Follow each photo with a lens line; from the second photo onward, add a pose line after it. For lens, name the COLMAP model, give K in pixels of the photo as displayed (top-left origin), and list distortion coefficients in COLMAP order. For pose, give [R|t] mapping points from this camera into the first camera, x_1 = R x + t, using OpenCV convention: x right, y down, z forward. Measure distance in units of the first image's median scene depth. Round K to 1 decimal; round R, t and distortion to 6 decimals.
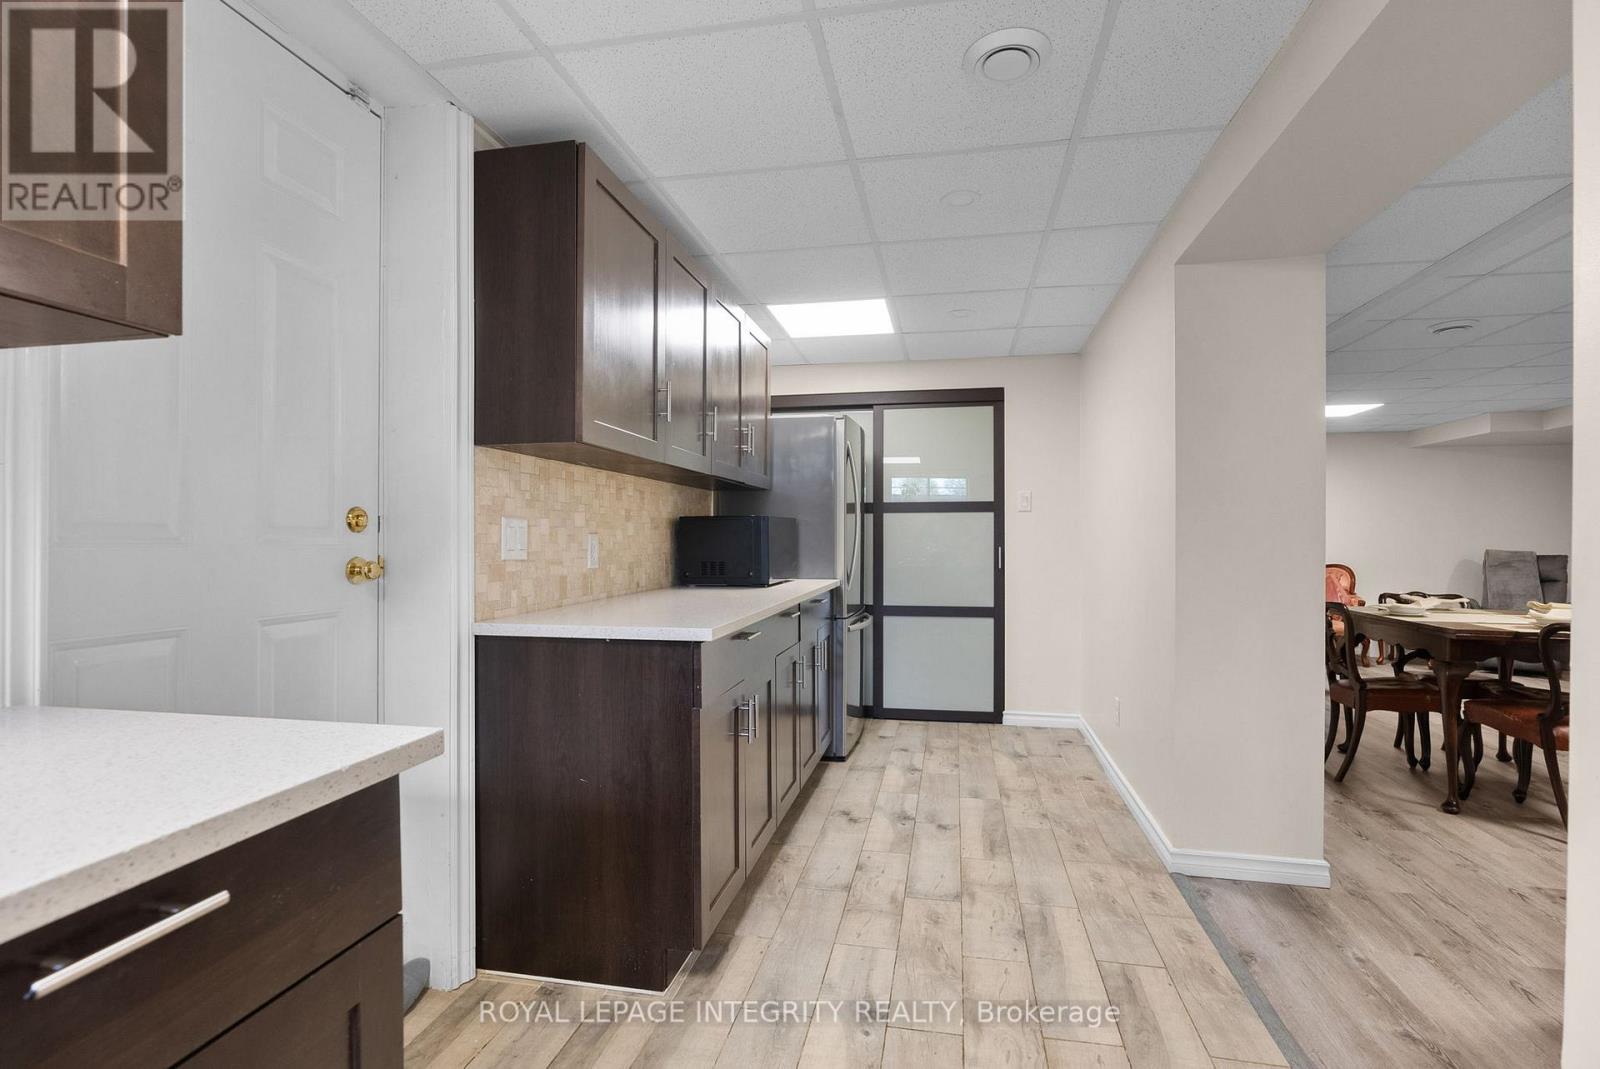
lens RADIAL K [[739.3, 0, 806.7], [0, 739.3, 534.5], [0, 0, 1]] dist [-0.003973, 0.000419]
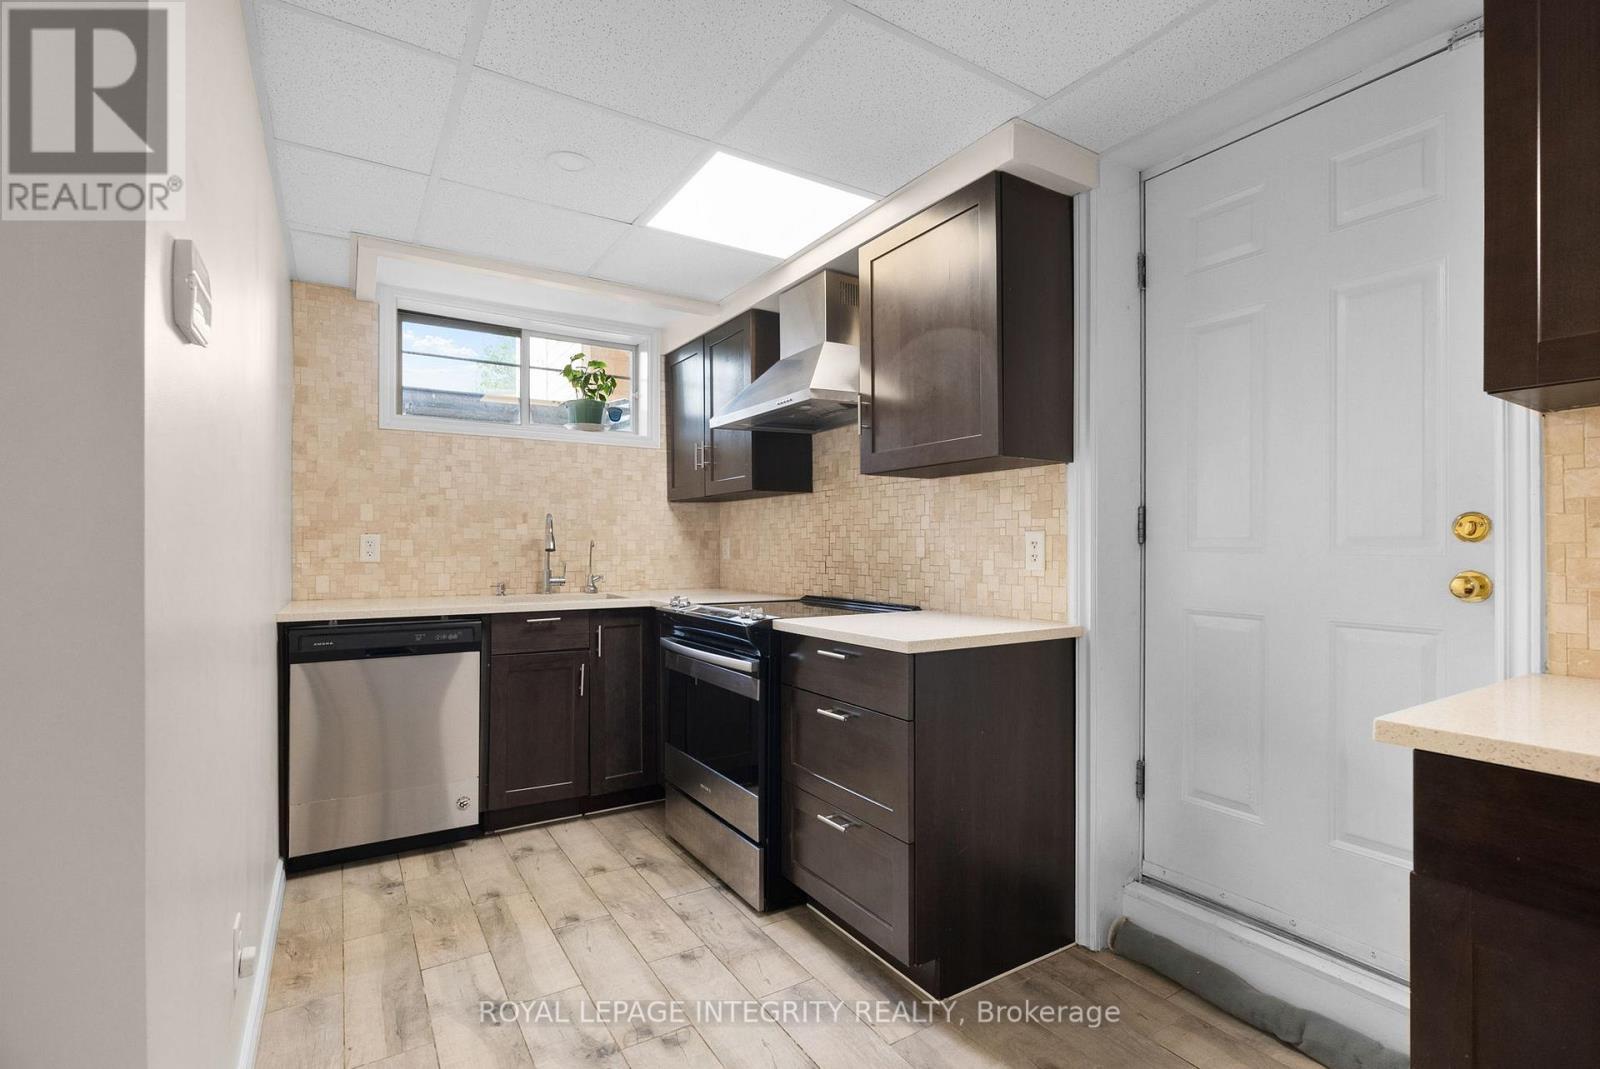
lens RADIAL K [[739.3, 0, 806.7], [0, 739.3, 534.5], [0, 0, 1]] dist [-0.003973, 0.000419]
pose [[-0.717940, -0.009013, -0.696046, 0.611083], [0.003995, 0.999846, -0.017068, -0.000426], [0.696093, -0.015035, -0.717794, 1.216063]]
